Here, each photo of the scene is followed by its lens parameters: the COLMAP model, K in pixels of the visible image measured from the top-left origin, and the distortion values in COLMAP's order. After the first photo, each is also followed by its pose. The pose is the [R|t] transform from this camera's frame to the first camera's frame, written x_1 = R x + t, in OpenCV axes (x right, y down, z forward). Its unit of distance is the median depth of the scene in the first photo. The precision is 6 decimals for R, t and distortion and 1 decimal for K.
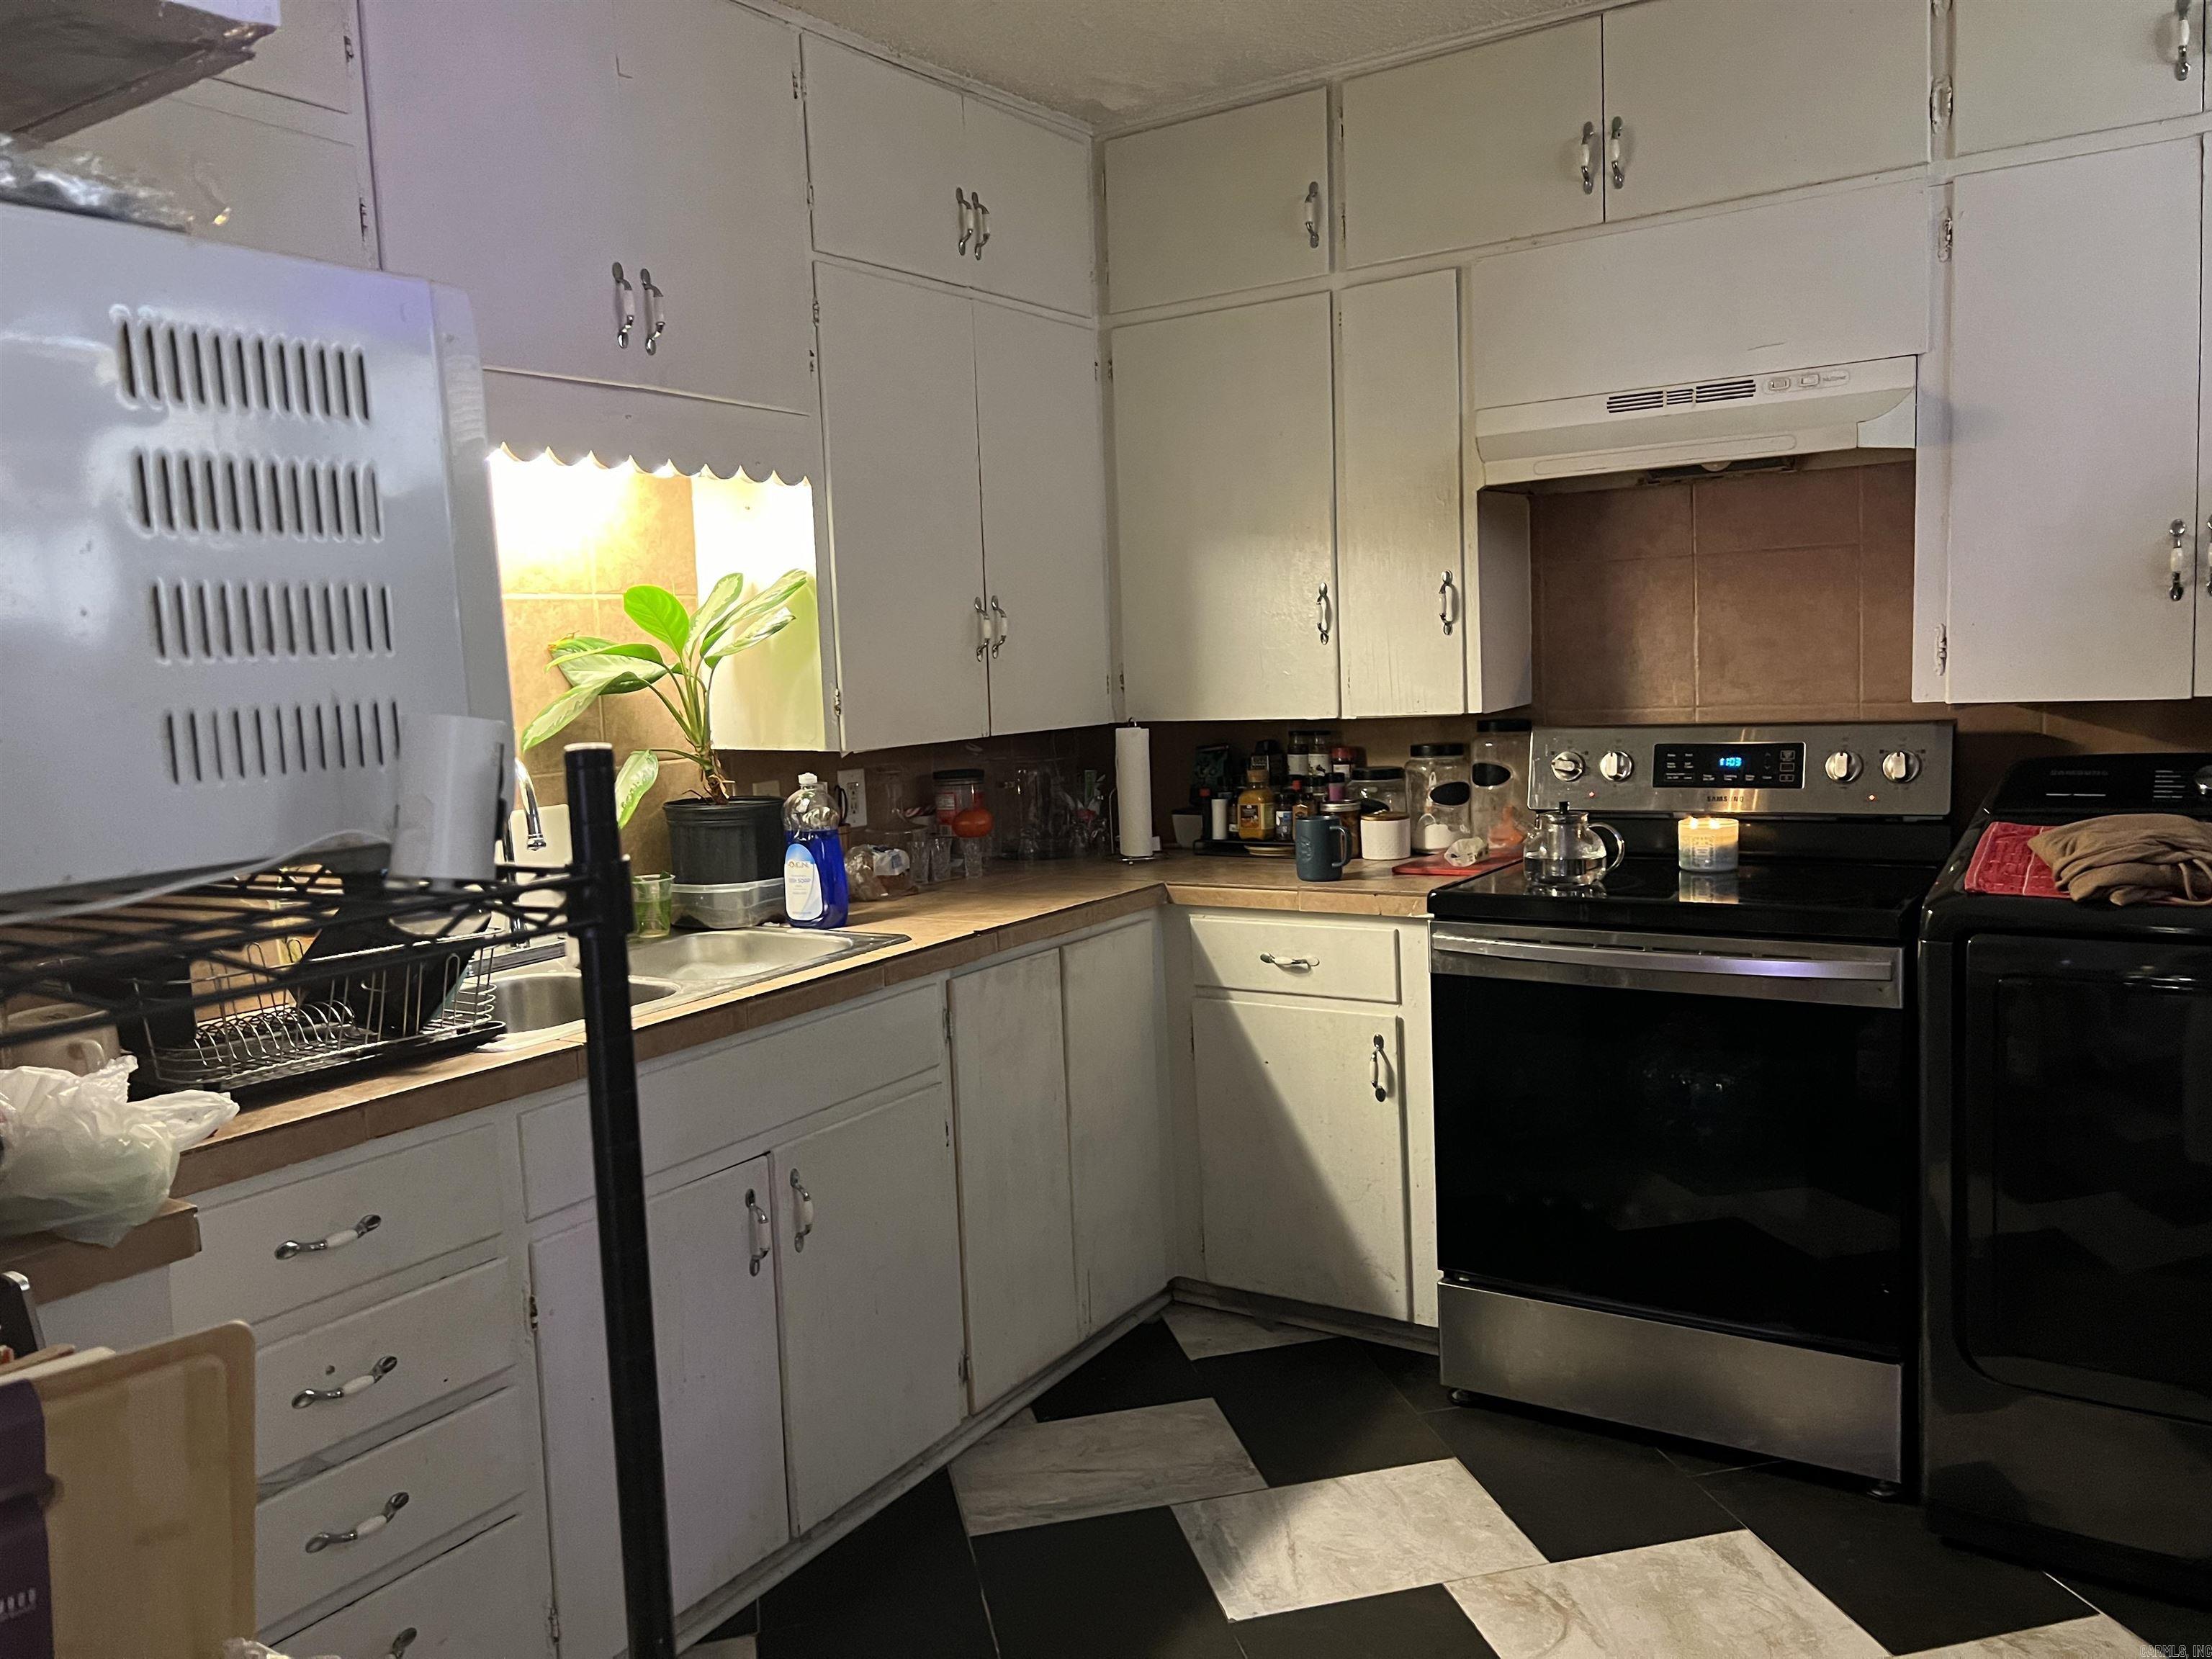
lens RADIAL K [[1692.3, 0, 1087.5], [0, 1692.3, 798.9], [0, 0, 1]] dist [0.015190, -0.004058]
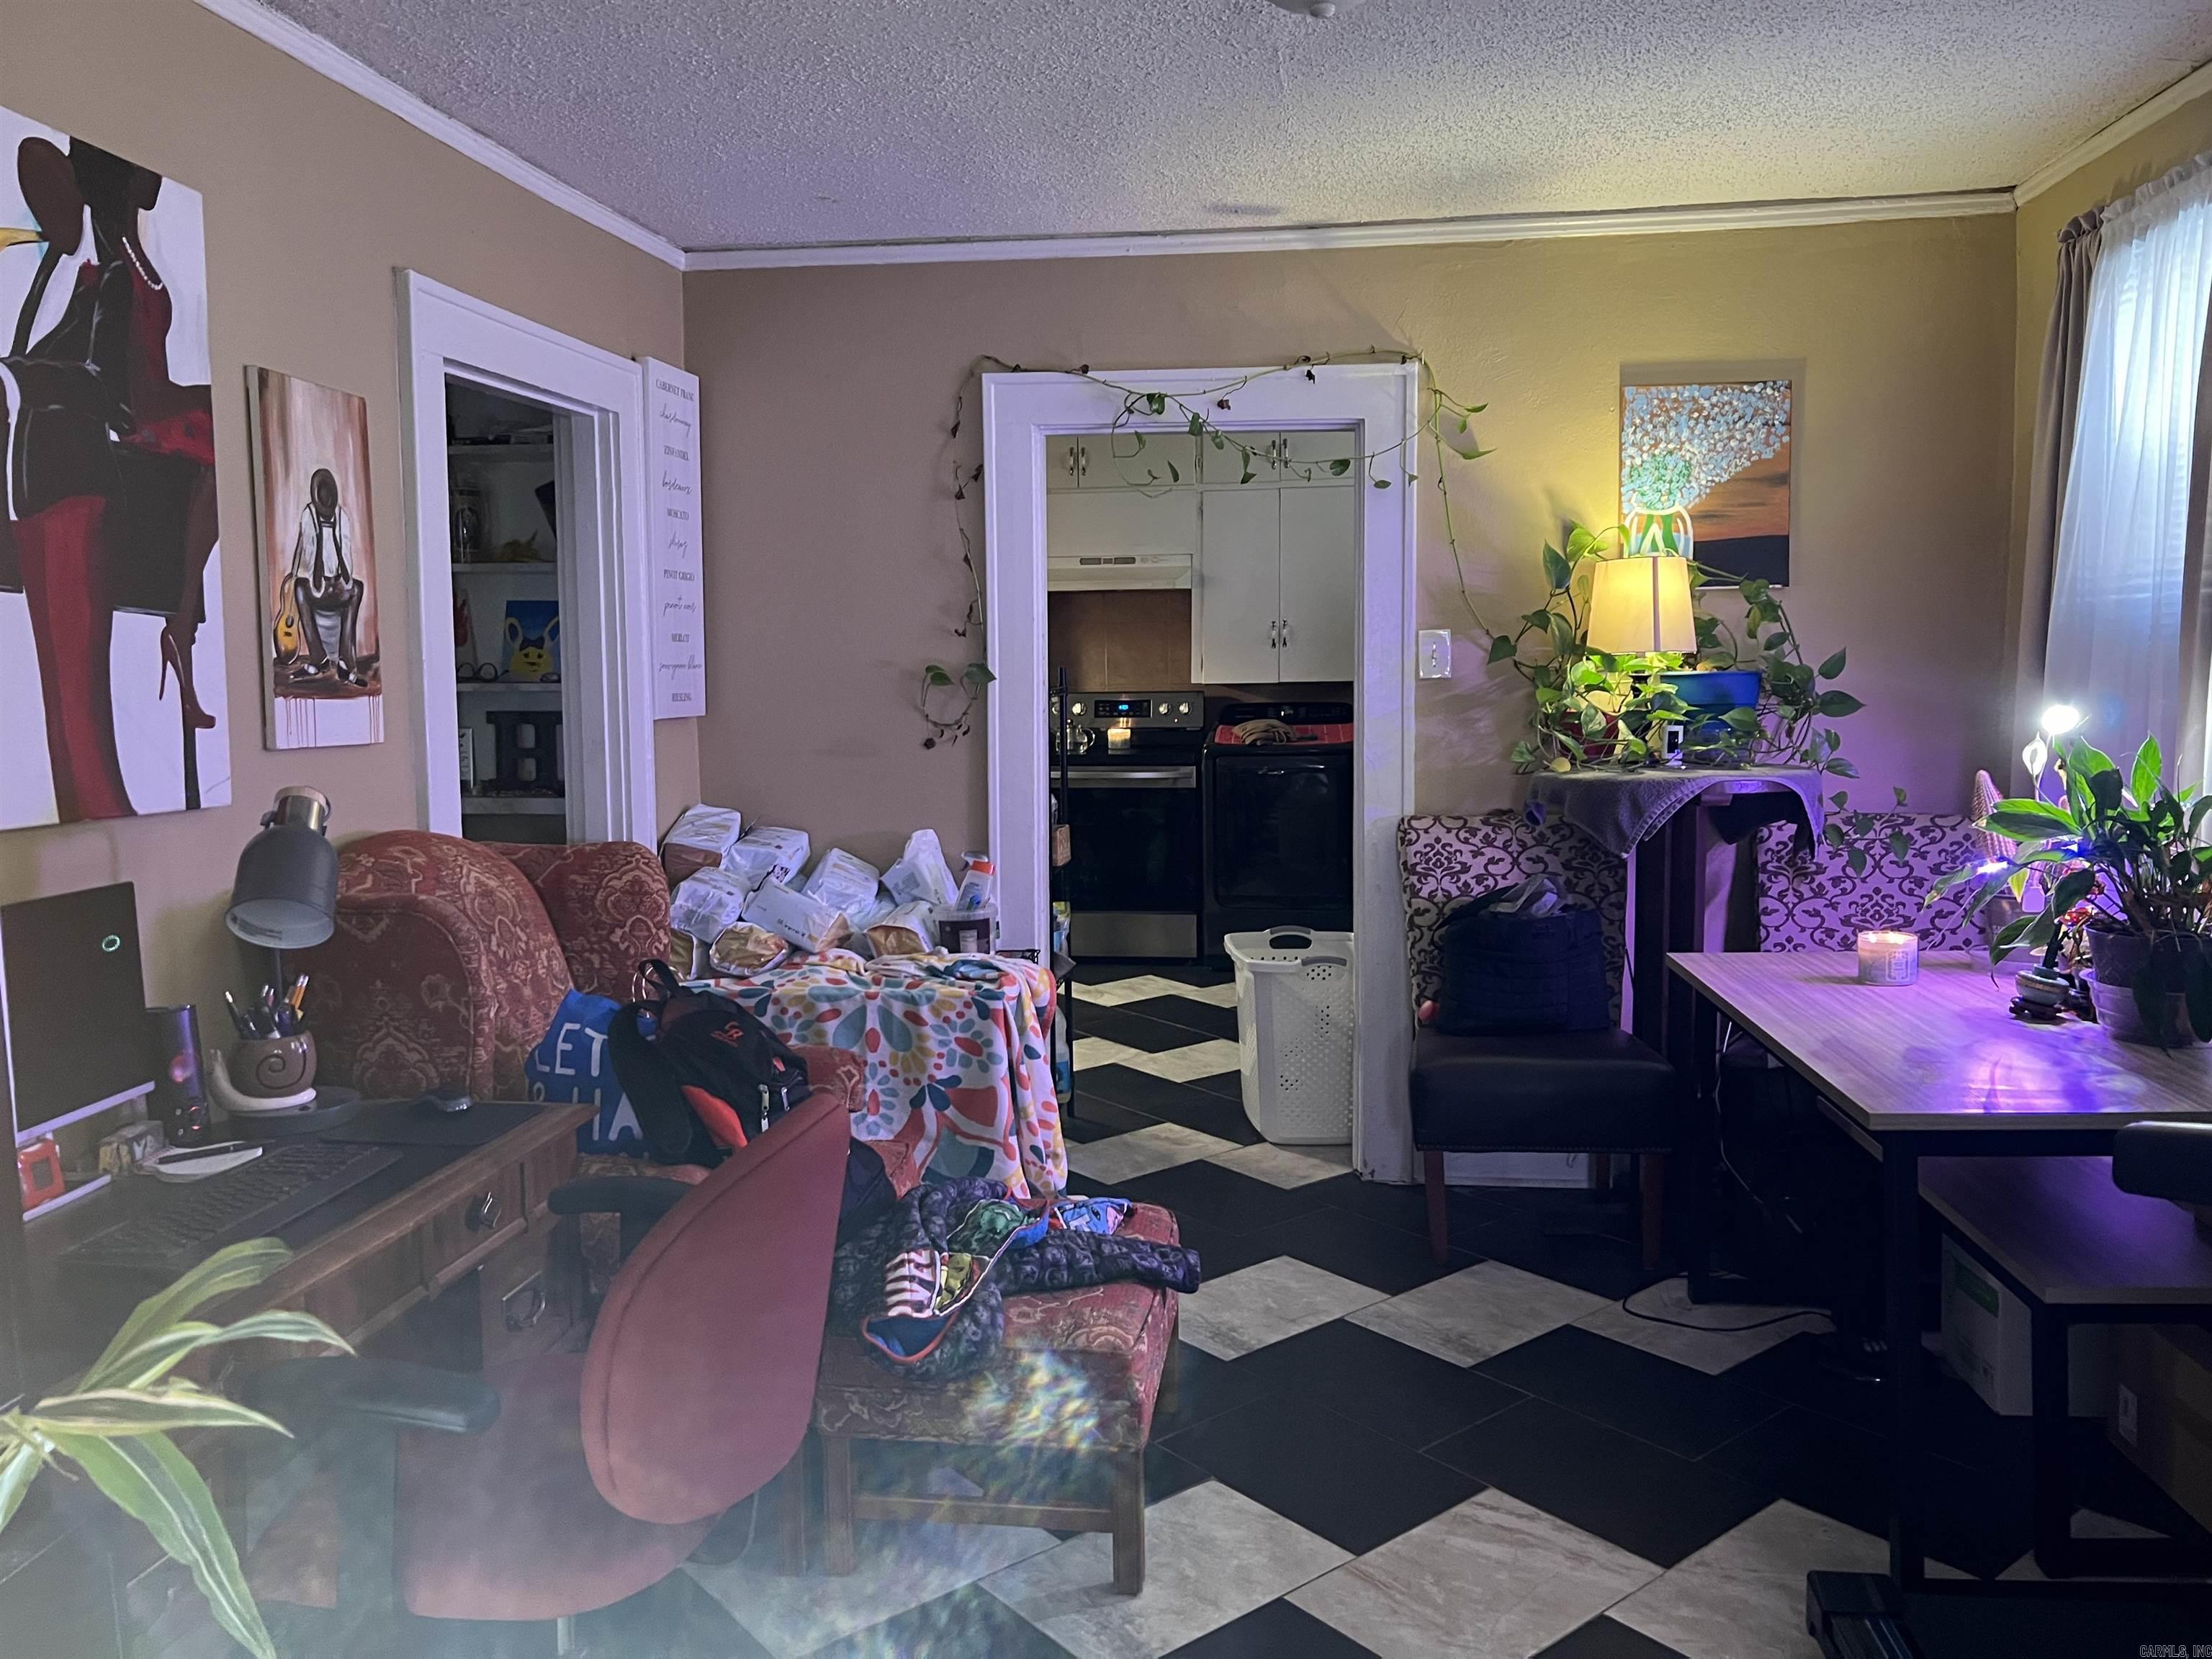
lens RADIAL K [[1692.3, 0, 1107.5], [0, 1692.3, 833.4], [0, 0, 1]] dist [0.015190, -0.004058]
pose [[0.891249, -0.013780, 0.453305, -0.877727], [0.011337, 0.999903, 0.008106, 0.162759], [-0.453373, -0.002086, 0.891319, -1.370605]]
